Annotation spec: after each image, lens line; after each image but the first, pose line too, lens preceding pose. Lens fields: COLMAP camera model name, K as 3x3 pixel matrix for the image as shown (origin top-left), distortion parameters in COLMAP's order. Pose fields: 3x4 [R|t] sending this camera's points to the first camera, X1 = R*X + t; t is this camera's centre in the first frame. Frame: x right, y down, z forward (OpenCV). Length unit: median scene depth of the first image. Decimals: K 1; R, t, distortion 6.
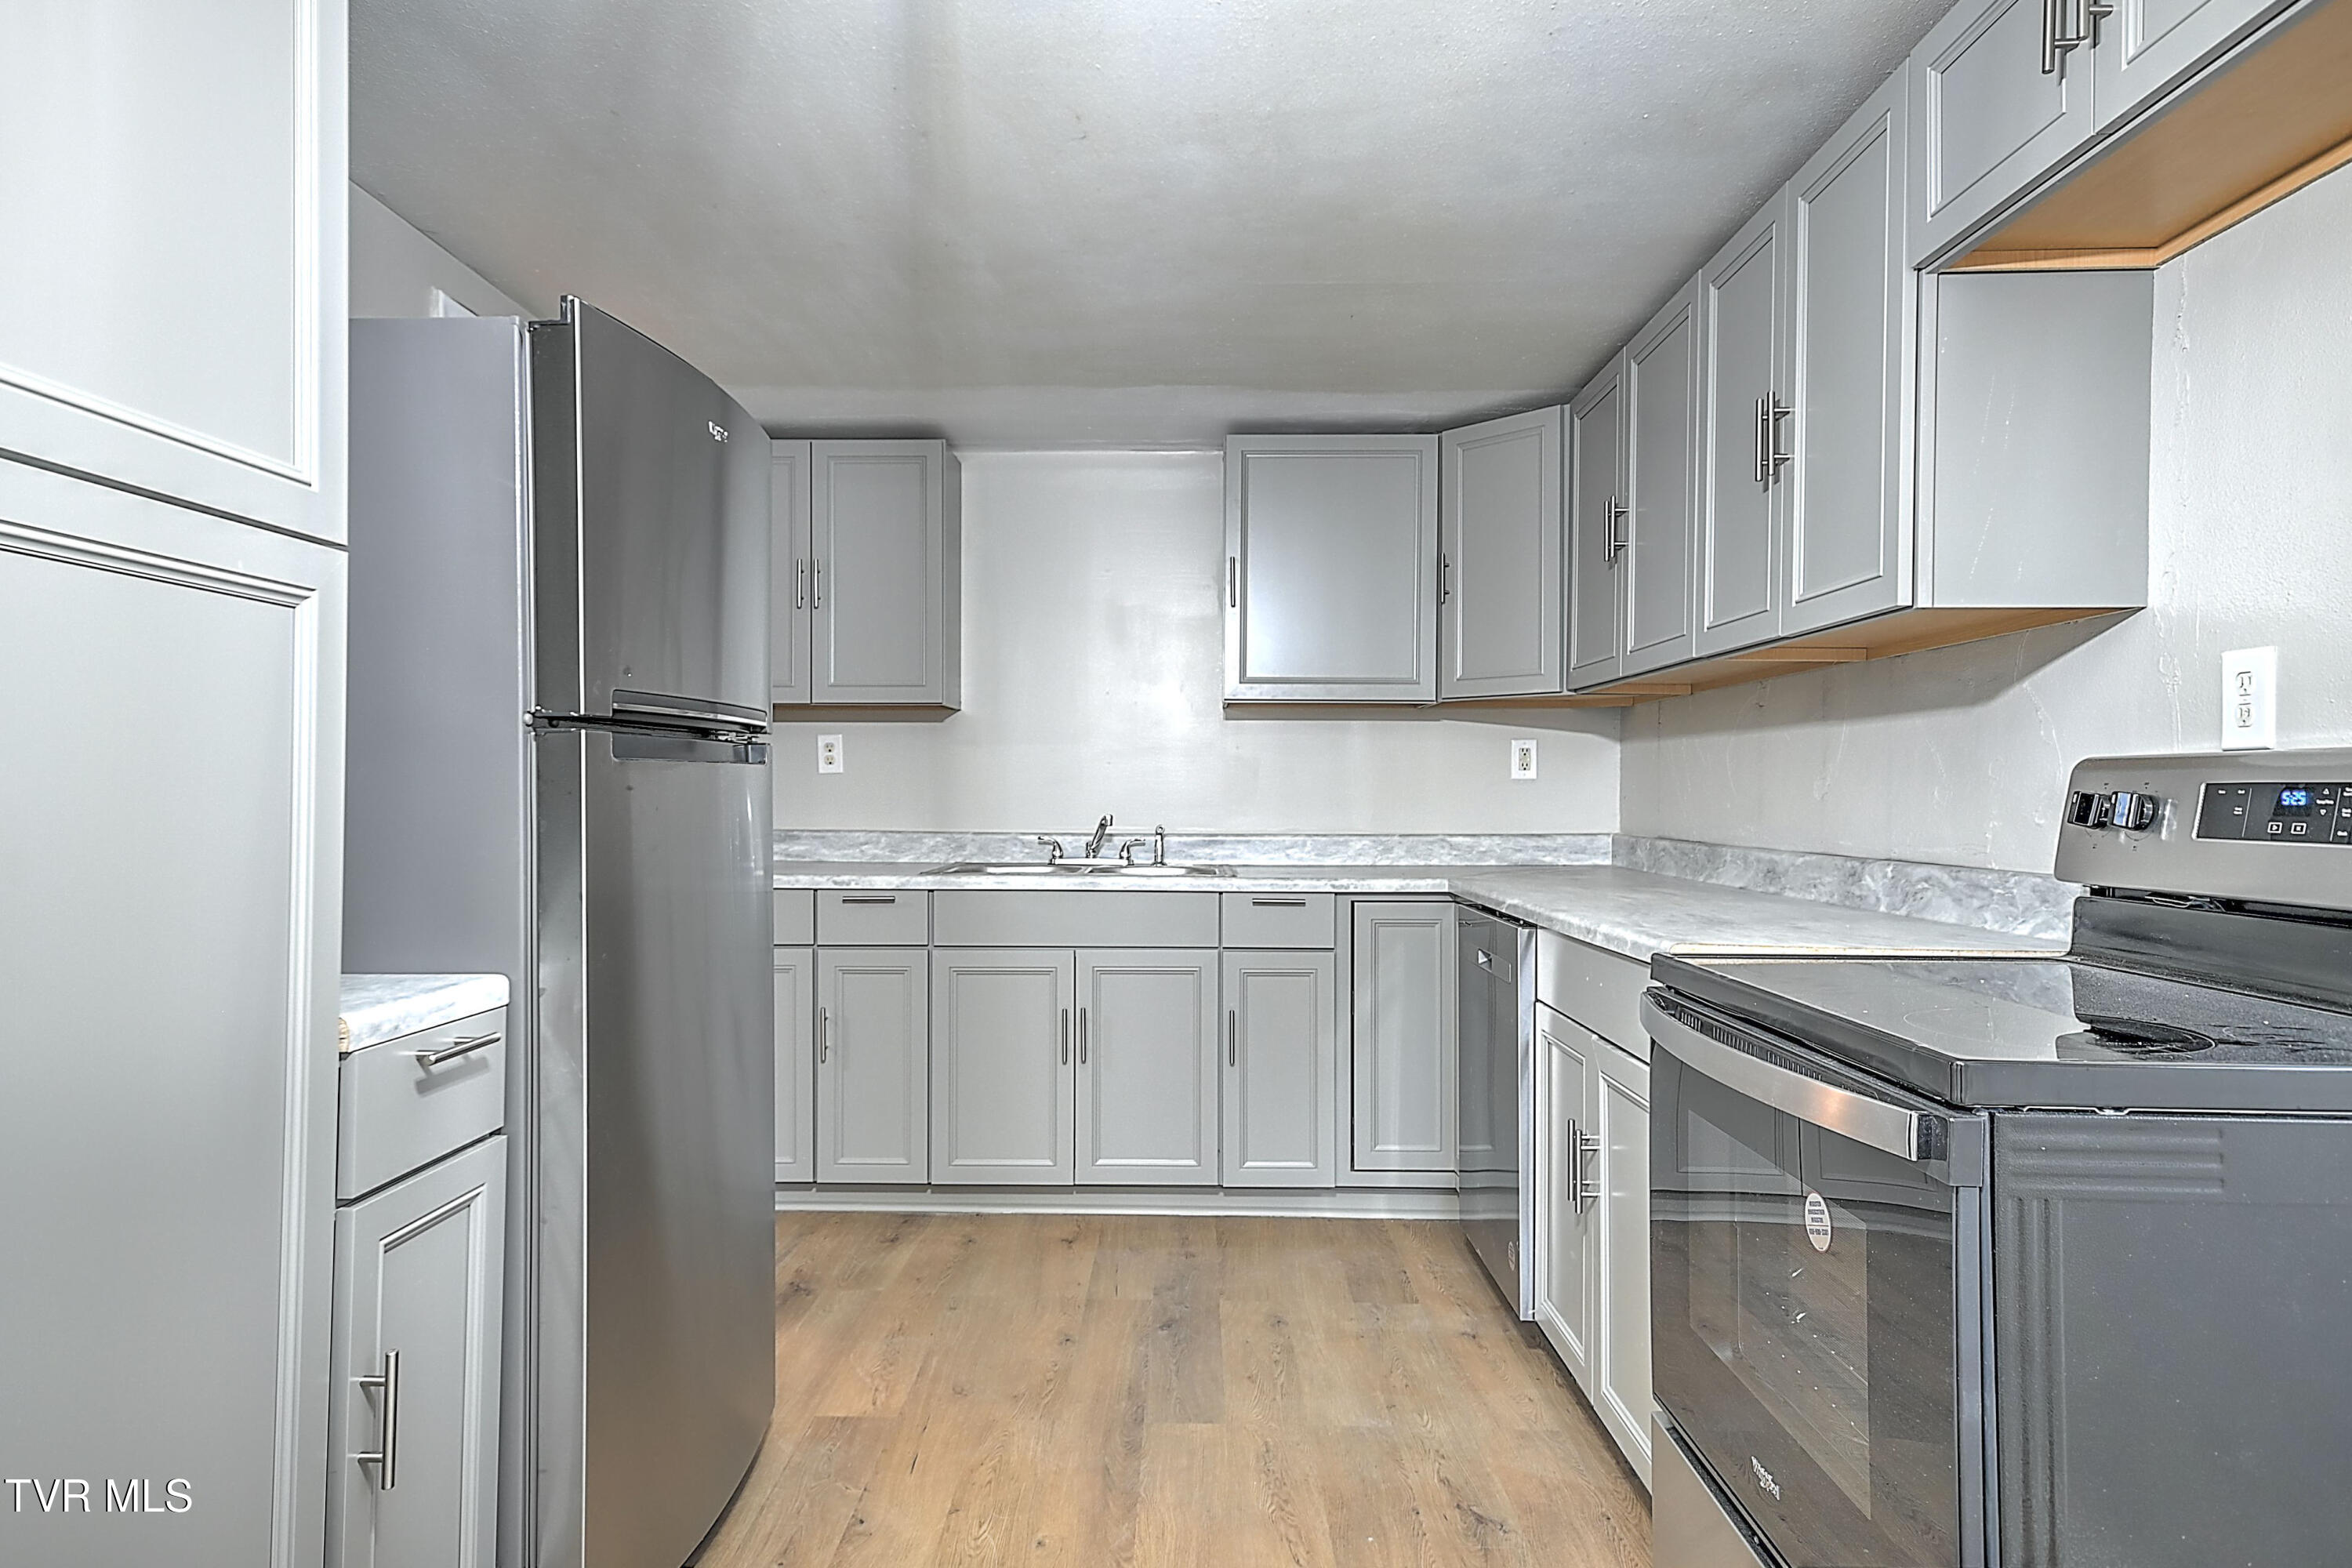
lens RADIAL K [[1354.7, 0, 1169.2], [0, 1354.7, 789.9], [0, 0, 1]] dist [0.024308, 0.002288]
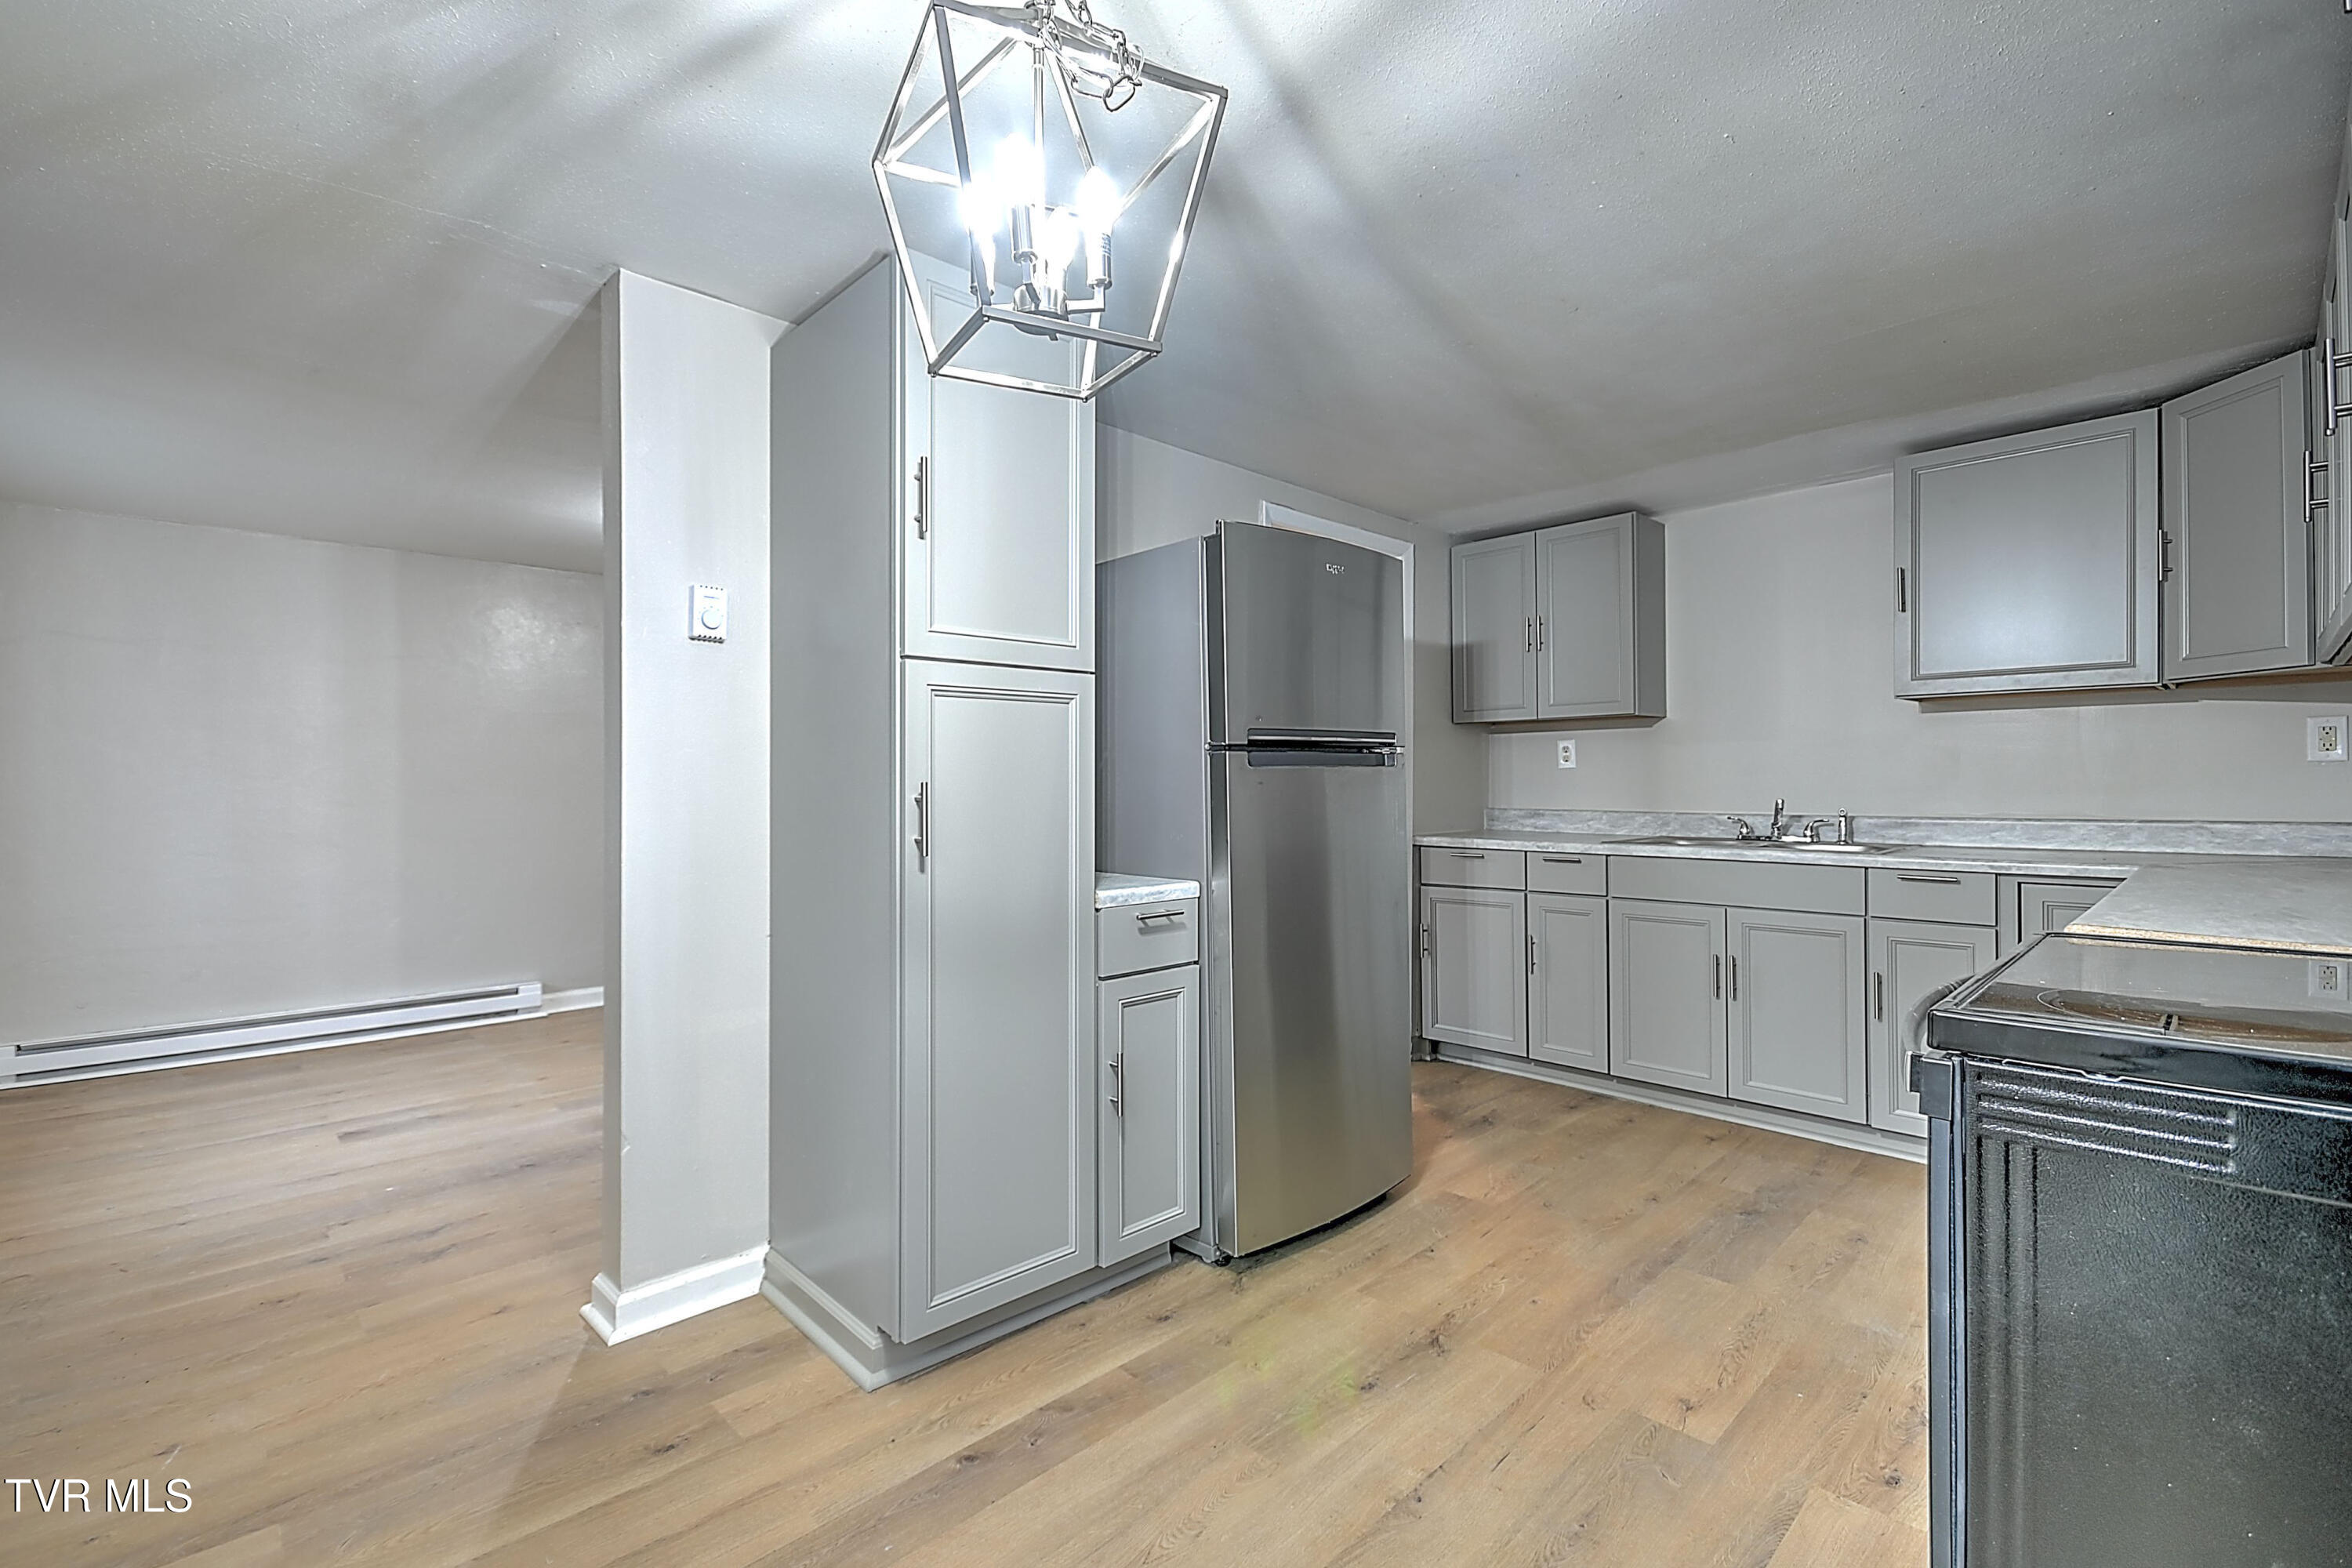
lens RADIAL K [[1033.2, 0, 1172.6], [0, 1033.2, 788.0], [0, 0, 1]] dist [0.021886, -0.013550]
pose [[0.712073, -0.004625, -0.702091, 0.247472], [0.010307, 0.999939, 0.003867, -0.000574], [0.702030, -0.009990, 0.712077, -0.029030]]
